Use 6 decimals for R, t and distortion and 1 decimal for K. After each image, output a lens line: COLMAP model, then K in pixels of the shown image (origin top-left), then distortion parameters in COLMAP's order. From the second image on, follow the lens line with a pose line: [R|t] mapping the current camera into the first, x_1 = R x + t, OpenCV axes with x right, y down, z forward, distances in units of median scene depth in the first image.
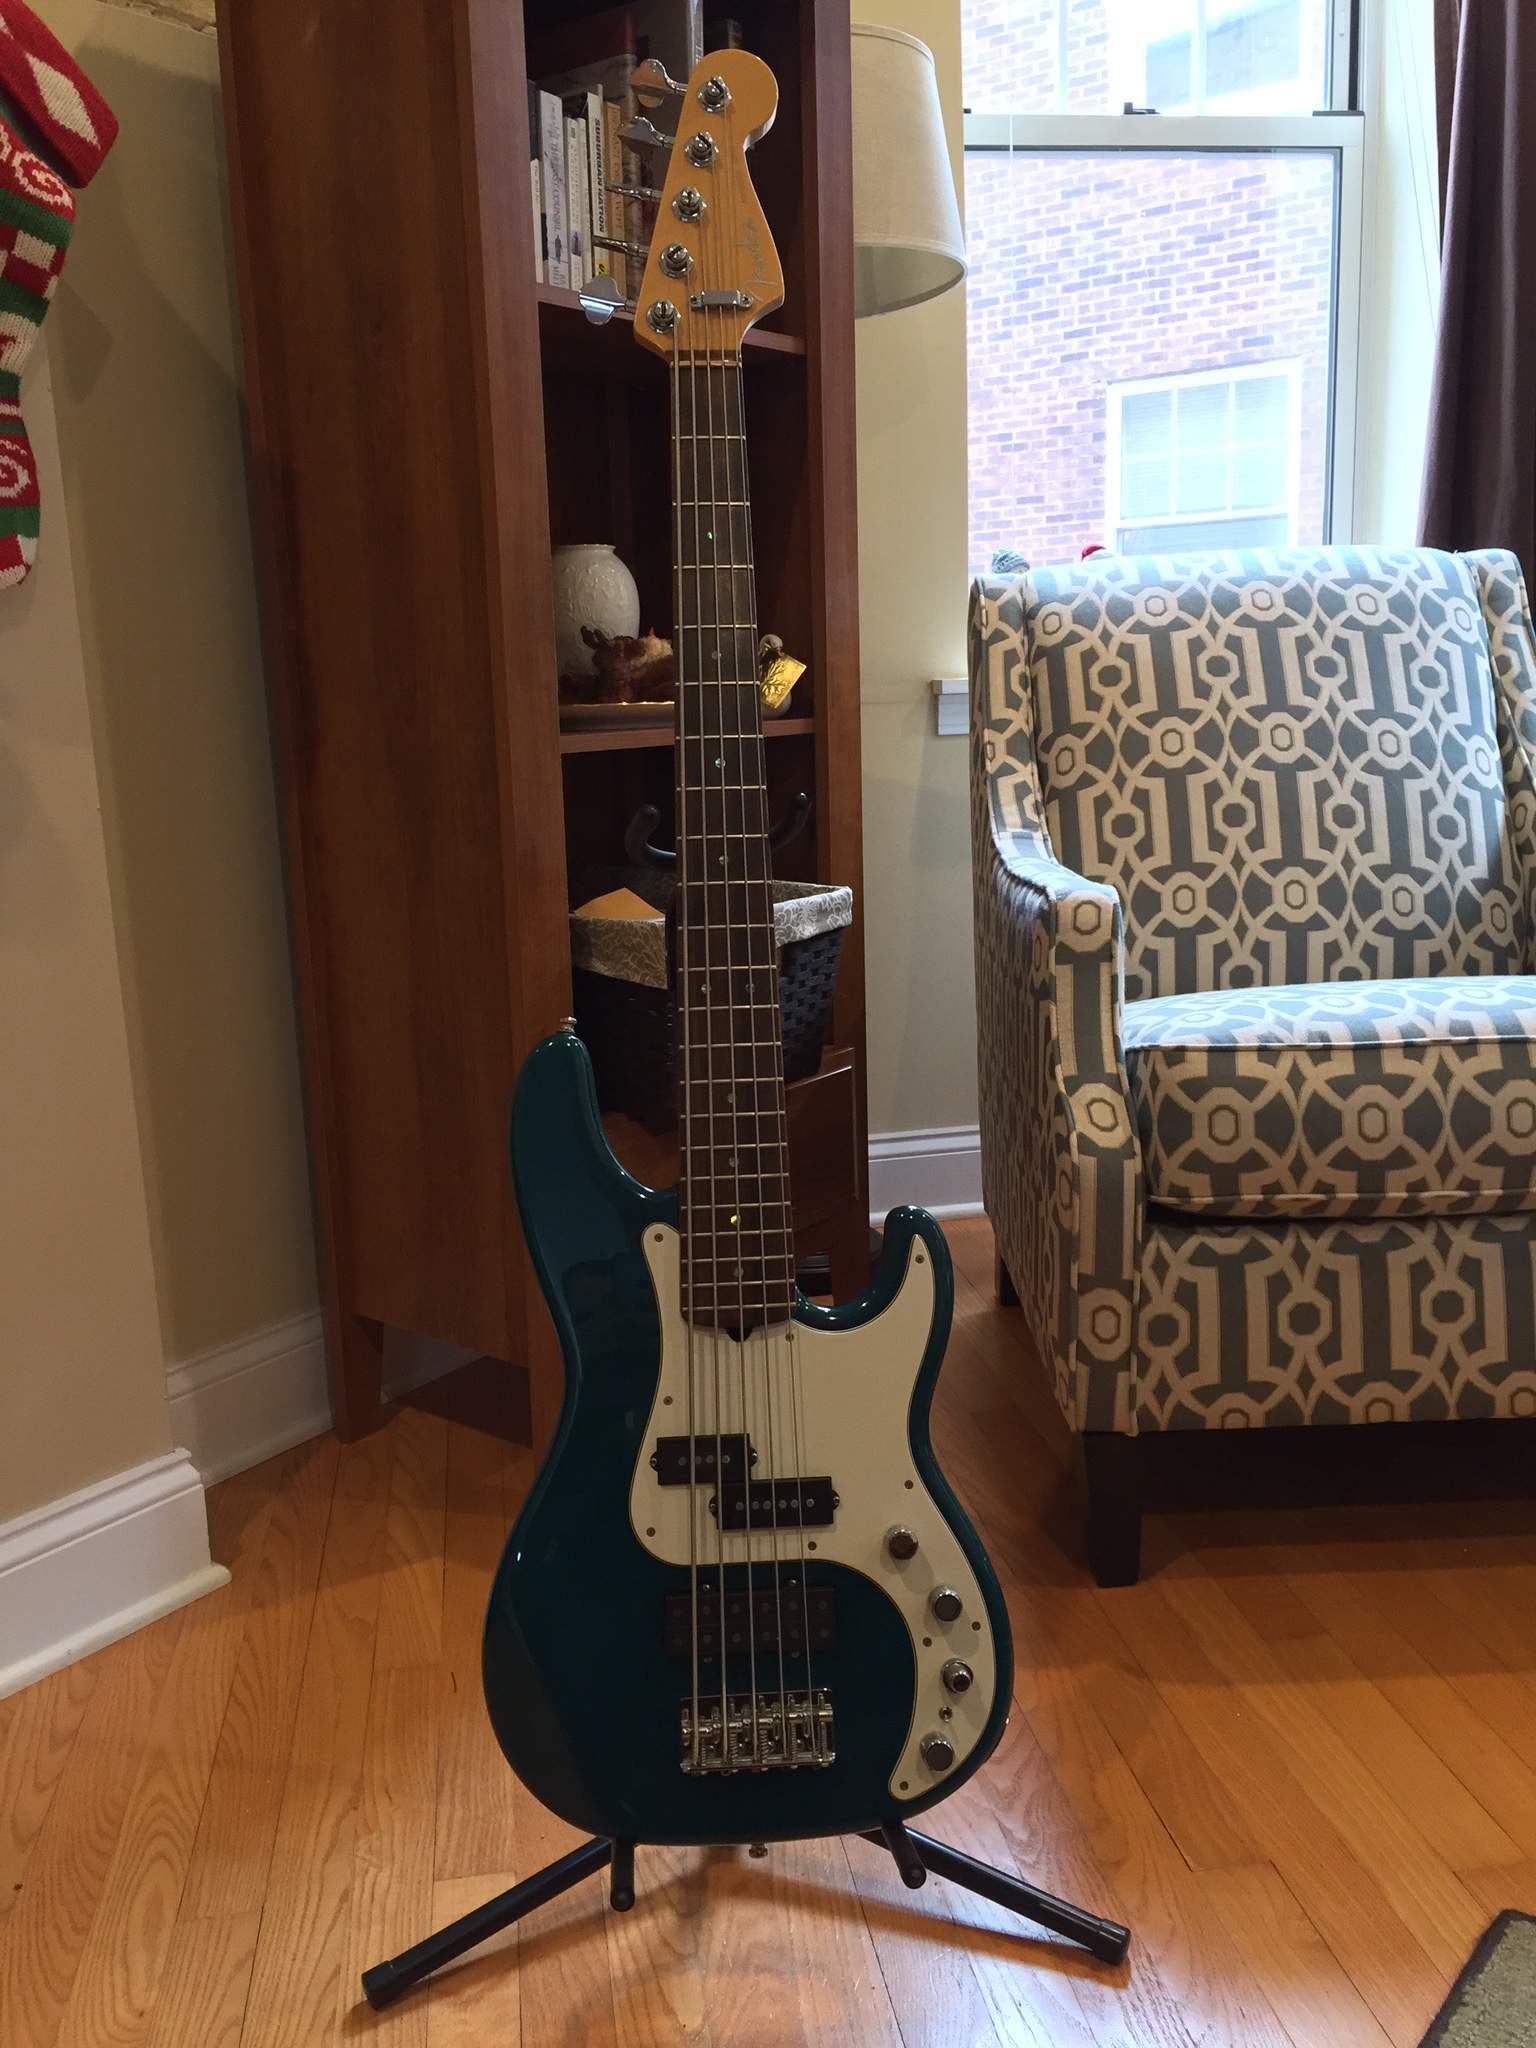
lens RADIAL K [[1817.3, 0, 779.0], [0, 1817.3, 1011.4], [0, 0, 1]] dist [0.095659, -0.142203]
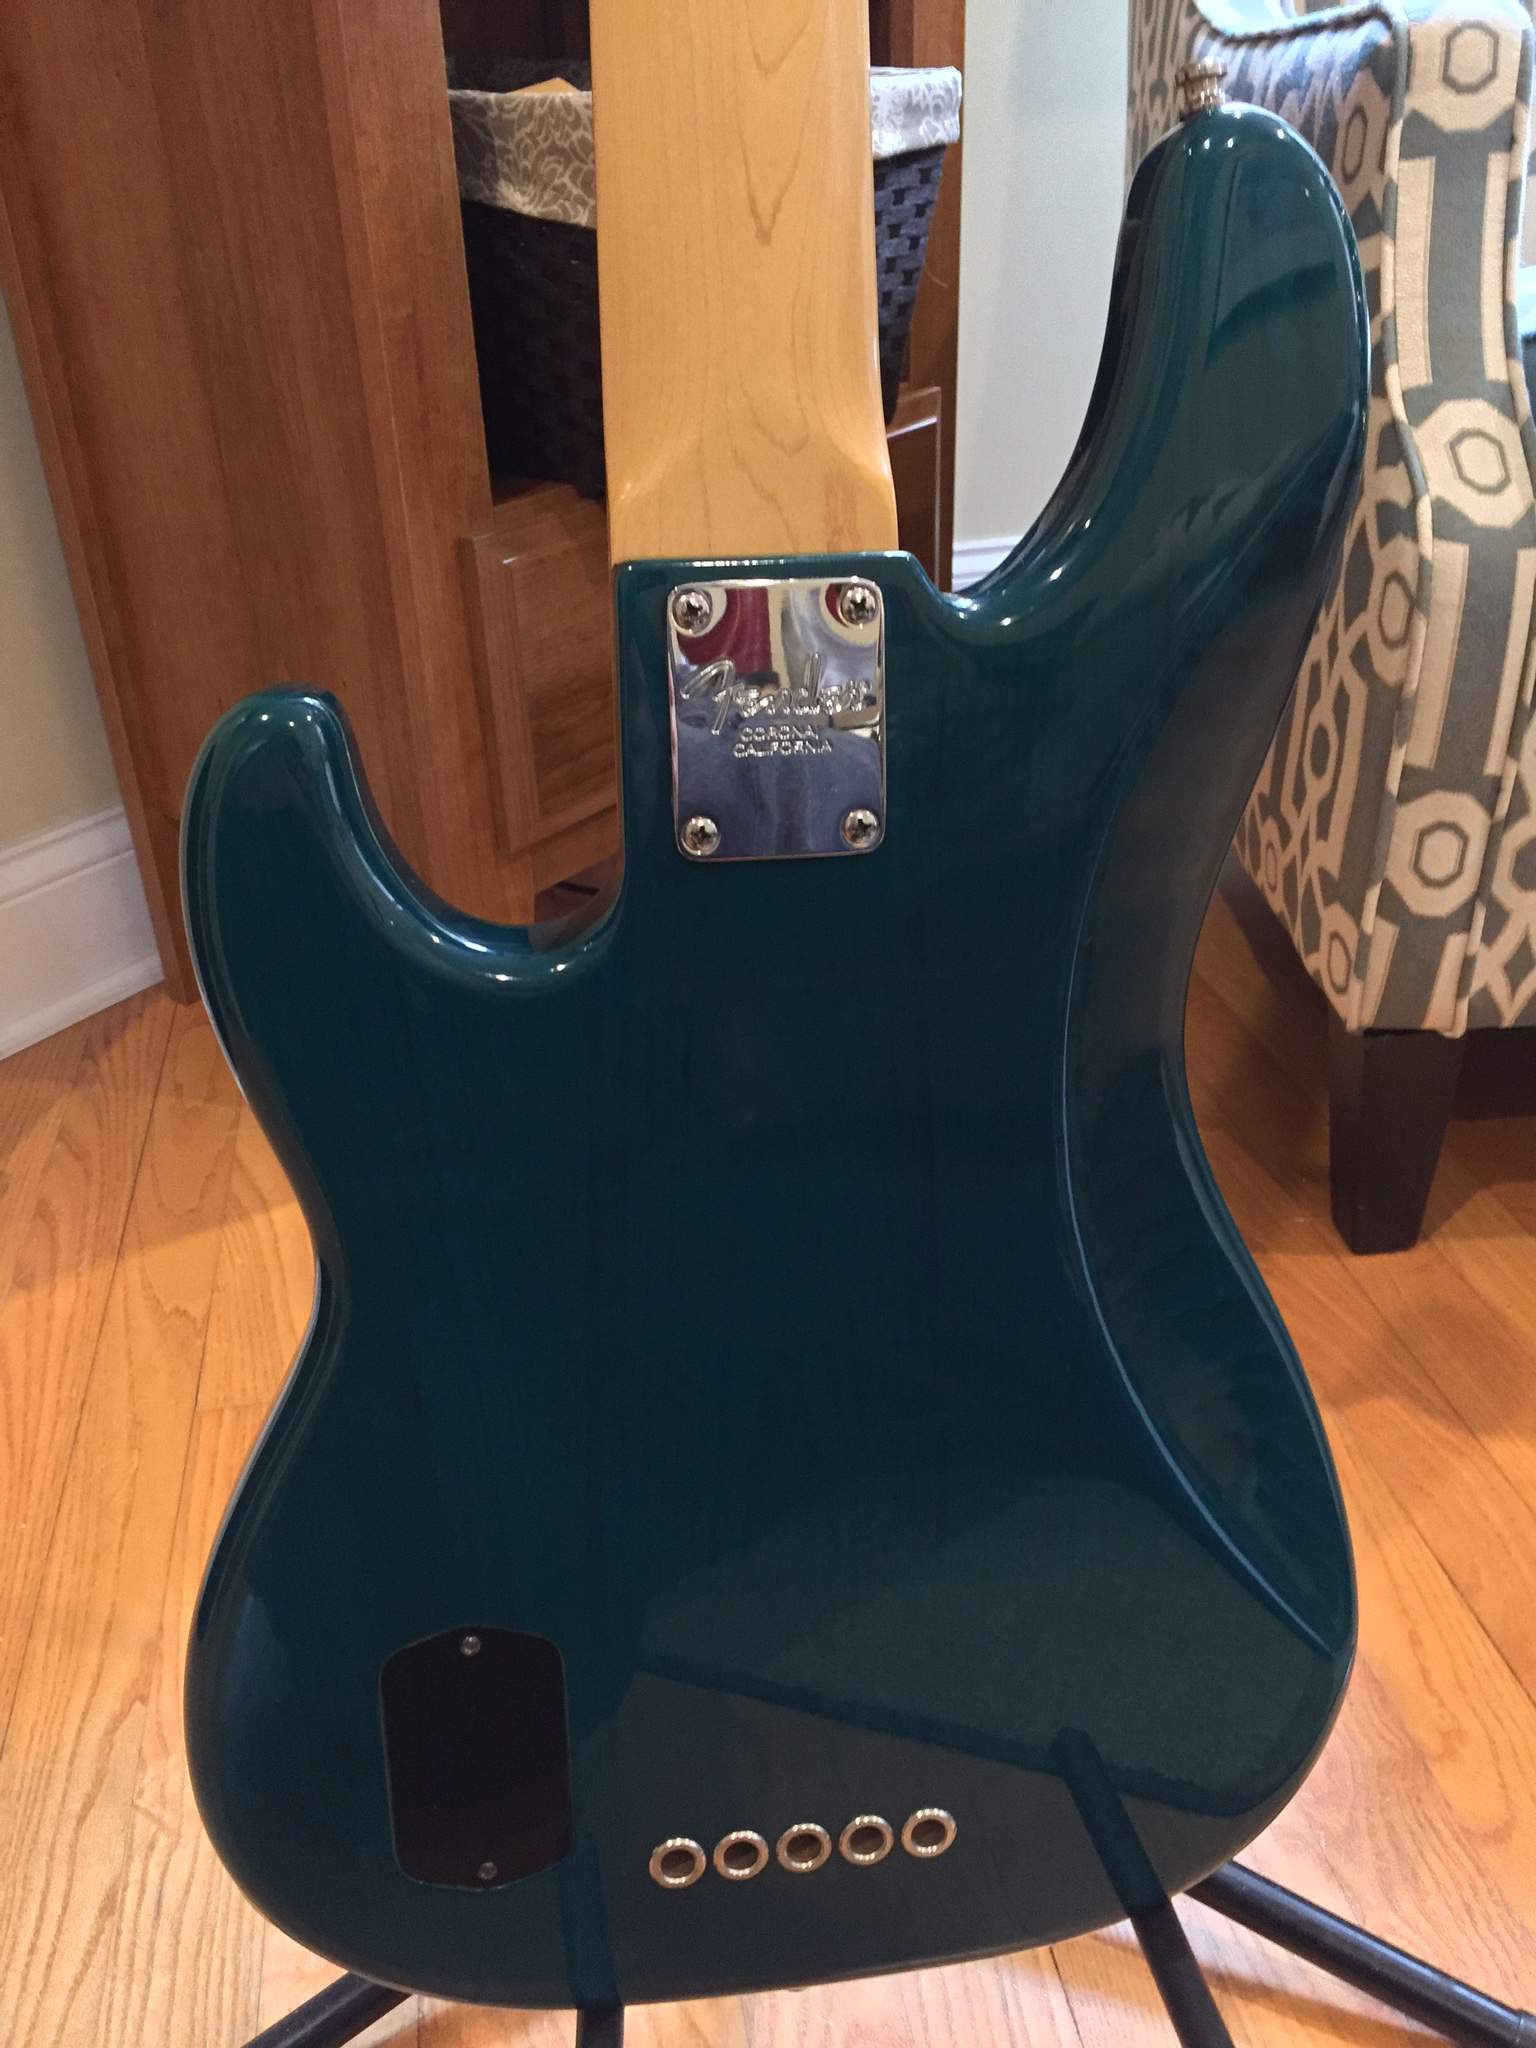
lens RADIAL K [[1779.5, 0, 781.0], [0, 1779.5, 1026.3], [0, 0, 1]] dist [0.075664, -0.112616]
pose [[0.999869, -0.007825, 0.014169, -0.031634], [0.003050, 0.950777, 0.309862, 0.049735], [-0.015897, -0.309778, 0.950676, 0.460153]]
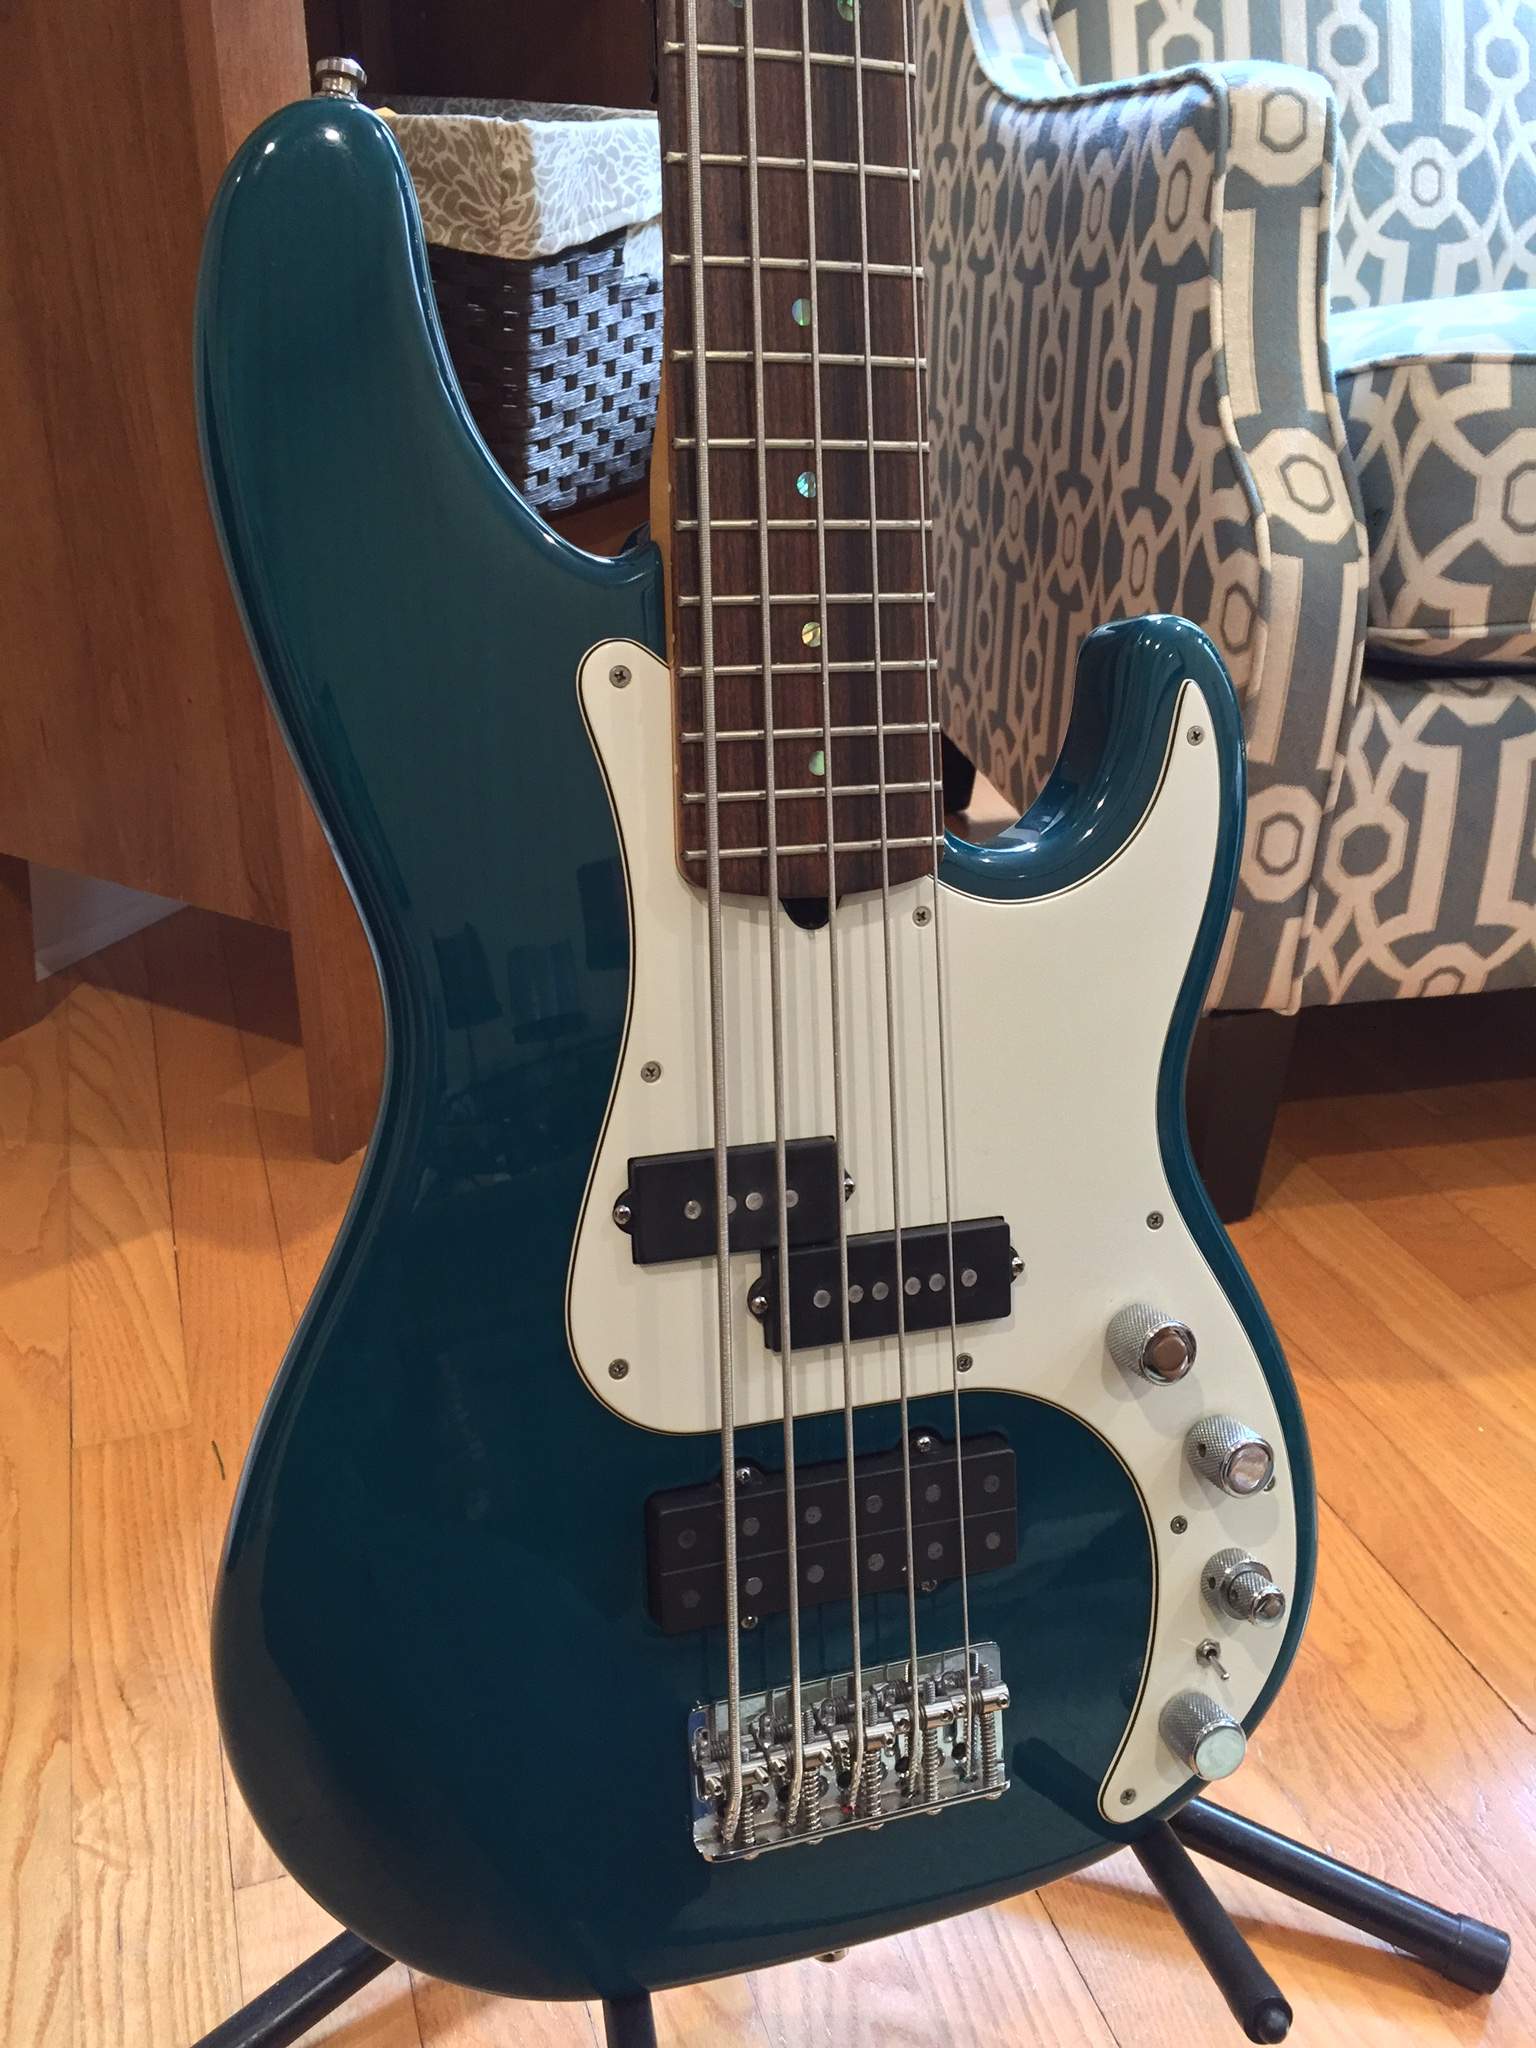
lens RADIAL K [[1779.5, 0, 781.0], [0, 1779.5, 1026.3], [0, 0, 1]] dist [0.075664, -0.112616]
pose [[0.983043, -0.039930, 0.178977, -0.093989], [-0.010982, 0.961433, 0.274819, 0.066829], [-0.183048, -0.272124, 0.944691, 0.445818]]
